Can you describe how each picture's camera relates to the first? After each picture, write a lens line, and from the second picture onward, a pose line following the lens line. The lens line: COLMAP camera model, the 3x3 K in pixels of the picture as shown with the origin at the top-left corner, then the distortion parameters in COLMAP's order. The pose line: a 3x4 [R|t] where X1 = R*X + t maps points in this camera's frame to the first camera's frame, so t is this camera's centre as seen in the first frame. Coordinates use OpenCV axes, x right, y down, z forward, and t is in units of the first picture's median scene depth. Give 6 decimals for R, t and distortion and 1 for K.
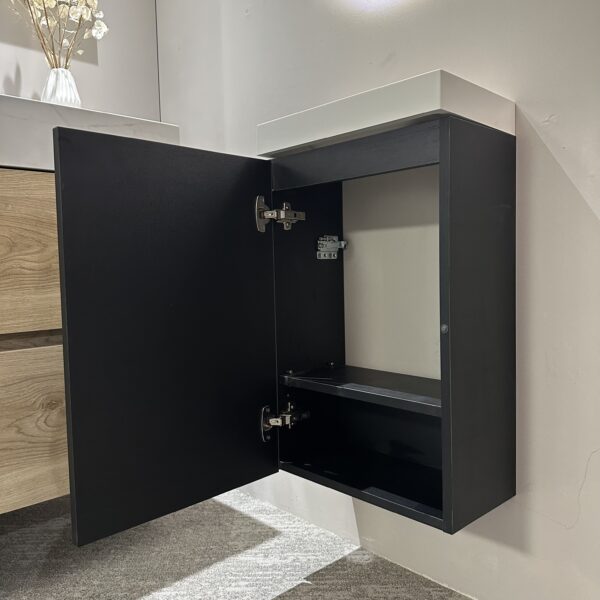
lens RADIAL K [[564.9, 0, 300.0], [0, 564.9, 300.0], [0, 0, 1]] dist [0.001139, -0.012574]
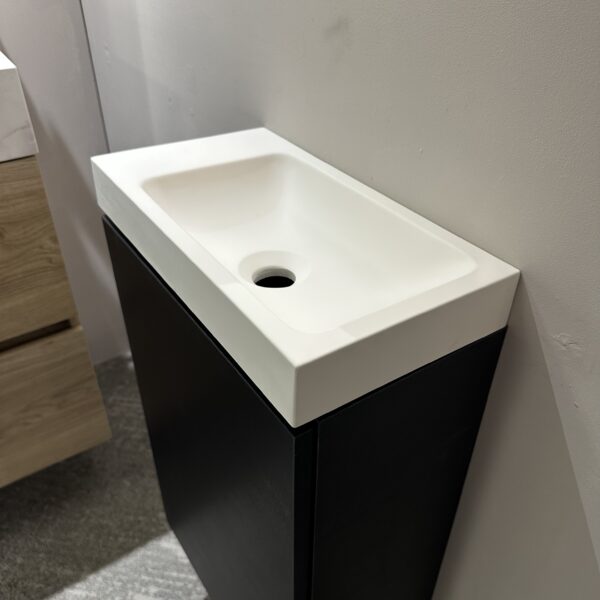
lens RADIAL K [[577.8, 0, 300.0], [0, 577.8, 300.0], [0, 0, 1]] dist [-0.014910, -0.016690]
pose [[0.987133, 0.117594, -0.108348, 0.179796], [-0.042584, 0.846471, 0.530730, -0.423715], [0.154124, -0.519287, 0.840587, 0.389033]]
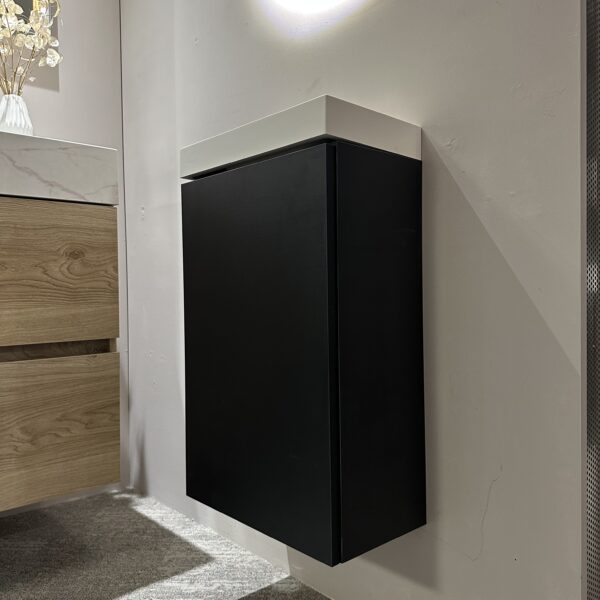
lens RADIAL K [[564.9, 0, 300.0], [0, 564.9, 300.0], [0, 0, 1]] dist [0.001139, -0.012574]
pose [[0.999641, 0.010696, -0.024582, 0.139527], [-0.011772, 0.998959, -0.044070, 0.003237], [0.024086, 0.044343, 0.998726, 0.001807]]
